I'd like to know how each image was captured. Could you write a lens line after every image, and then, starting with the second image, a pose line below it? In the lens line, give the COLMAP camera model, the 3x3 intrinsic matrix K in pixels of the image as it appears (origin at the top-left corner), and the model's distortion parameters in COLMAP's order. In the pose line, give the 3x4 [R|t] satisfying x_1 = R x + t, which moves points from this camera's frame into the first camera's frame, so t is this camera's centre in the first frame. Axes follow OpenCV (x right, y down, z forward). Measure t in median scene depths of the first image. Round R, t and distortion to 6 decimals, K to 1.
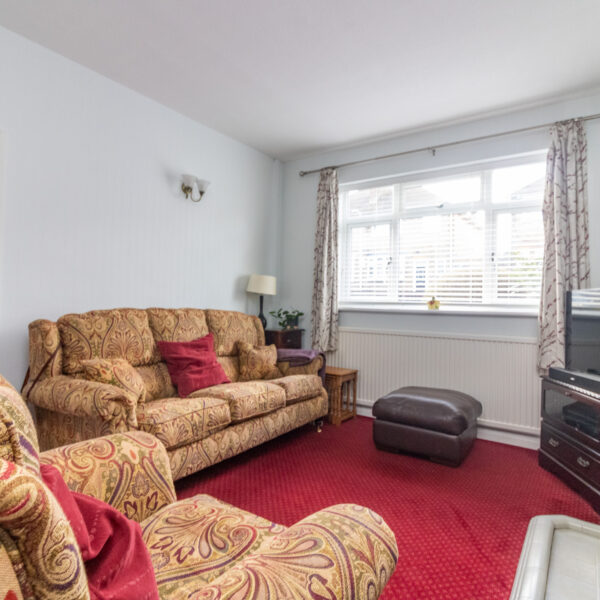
lens RADIAL K [[425.2, 0, 300.6], [0, 425.2, 293.0], [0, 0, 1]] dist [-0.002327, 0.000195]
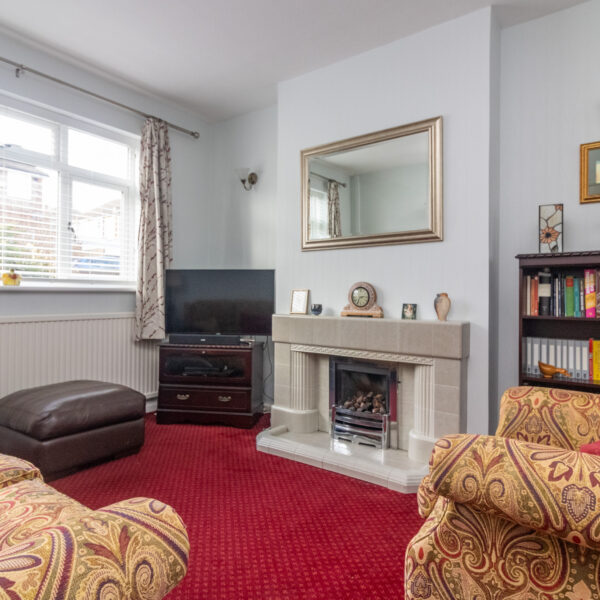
lens RADIAL K [[425.2, 0, 300.6], [0, 425.2, 293.0], [0, 0, 1]] dist [-0.002327, 0.000195]
pose [[0.003346, -0.024184, 0.999702, -0.502704], [-0.036637, 0.999033, 0.024290, 0.017280], [-0.999323, -0.036707, 0.002457, 0.582393]]
